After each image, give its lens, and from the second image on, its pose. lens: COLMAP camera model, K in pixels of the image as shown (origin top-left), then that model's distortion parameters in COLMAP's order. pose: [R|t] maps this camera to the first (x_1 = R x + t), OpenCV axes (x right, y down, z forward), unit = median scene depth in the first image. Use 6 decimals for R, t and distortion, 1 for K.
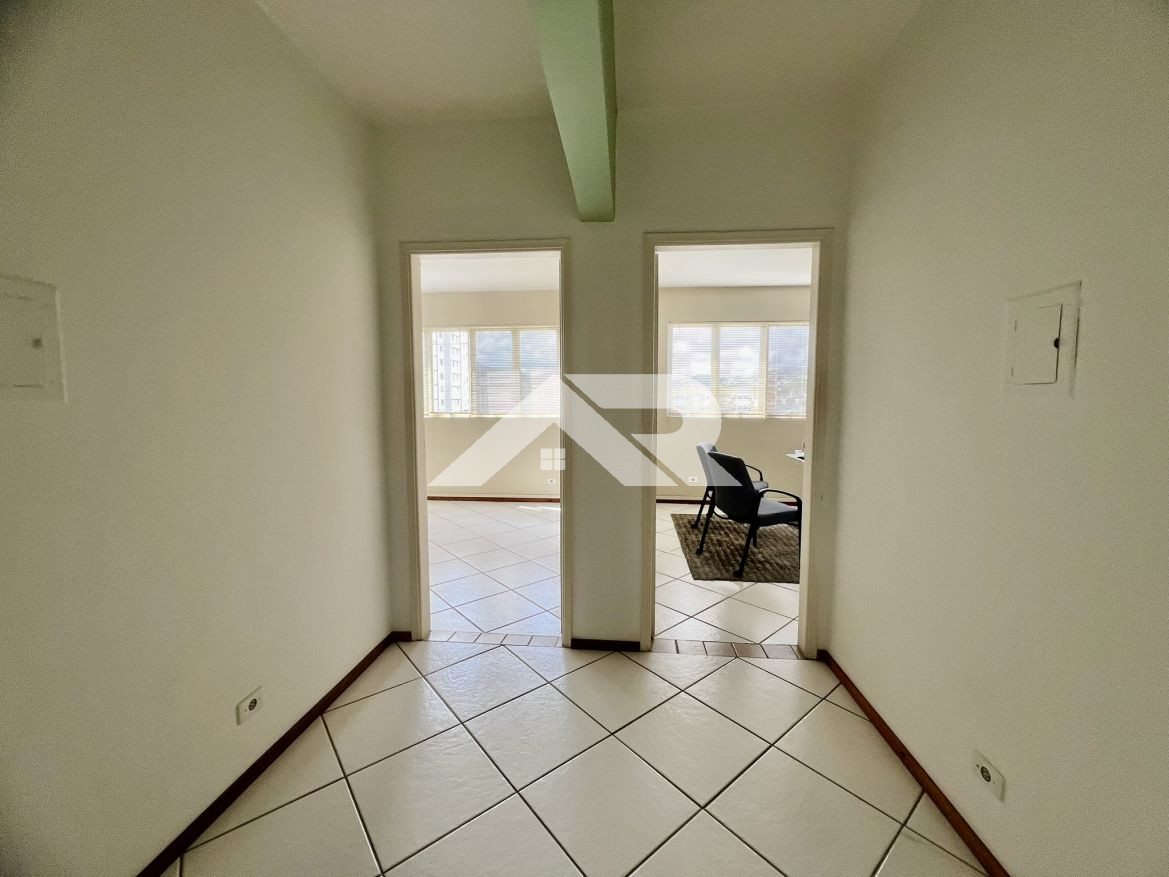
lens RADIAL K [[469.0, 0, 592.4], [0, 469.0, 437.1], [0, 0, 1]] dist [0.001724, 0.000241]
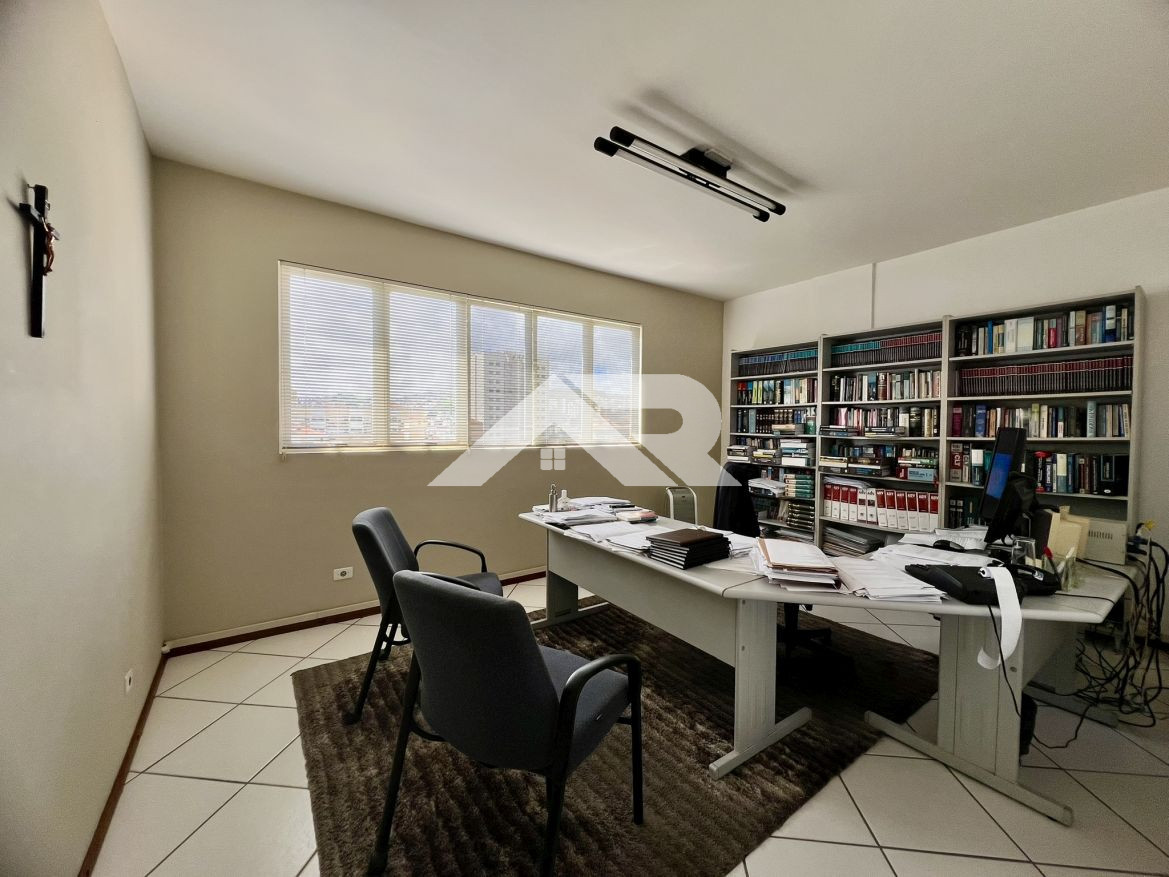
lens RADIAL K [[469.0, 0, 592.4], [0, 469.0, 437.1], [0, 0, 1]] dist [0.001724, 0.000241]
pose [[0.757552, -0.016100, 0.652577, 0.102741], [0.048446, 0.998326, -0.031610, -0.039853], [-0.650975, 0.055560, 0.757063, 0.495591]]
